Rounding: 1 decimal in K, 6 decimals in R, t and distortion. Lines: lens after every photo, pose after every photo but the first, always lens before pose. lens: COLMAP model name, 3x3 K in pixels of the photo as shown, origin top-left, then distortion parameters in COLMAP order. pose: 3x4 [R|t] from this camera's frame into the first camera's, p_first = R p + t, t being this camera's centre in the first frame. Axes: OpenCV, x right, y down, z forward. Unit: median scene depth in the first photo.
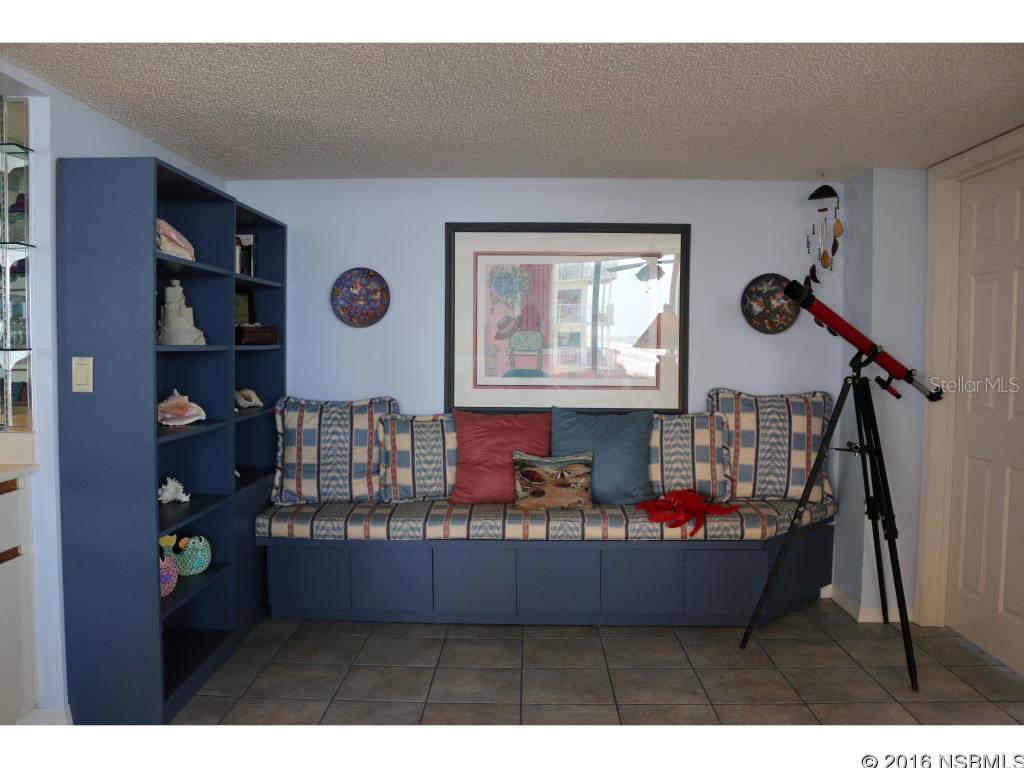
lens RADIAL K [[837.0, 0, 514.6], [0, 837.0, 387.0], [0, 0, 1]] dist [-0.149429, 0.109587]
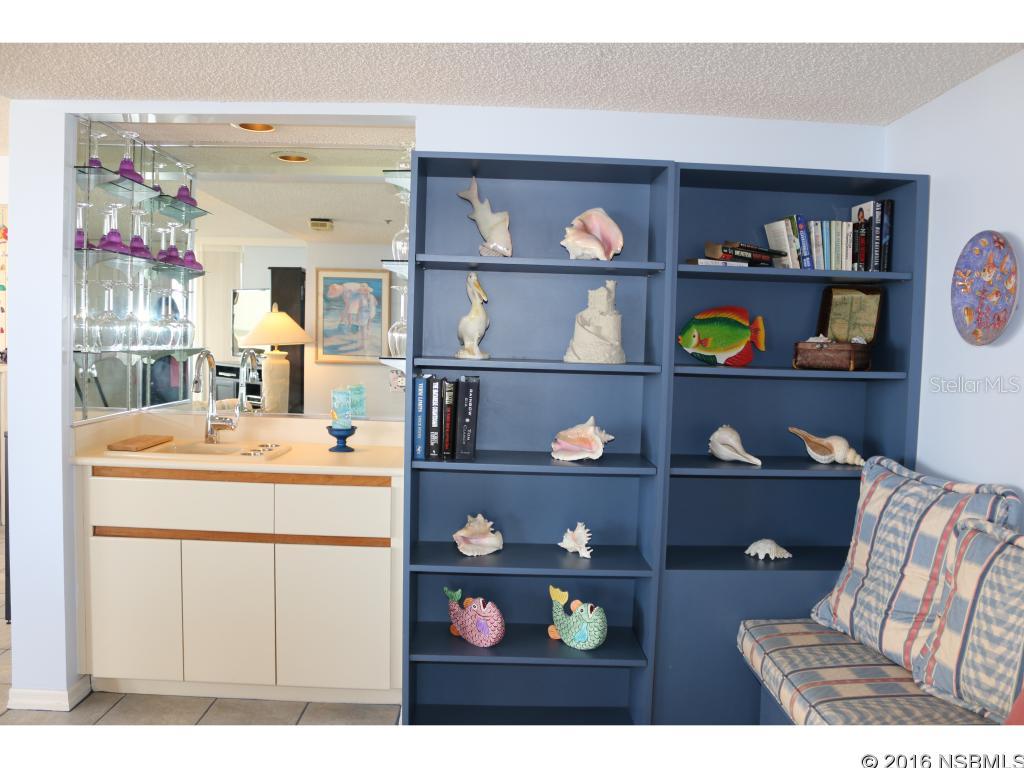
lens RADIAL K [[837.0, 0, 512.6], [0, 837.0, 378.3], [0, 0, 1]] dist [-0.149429, 0.109587]
pose [[0.026252, 0.040030, -0.998854, 0.325264], [-0.080746, 0.996018, 0.037794, -0.048011], [0.996389, 0.079661, 0.029380, 0.718167]]
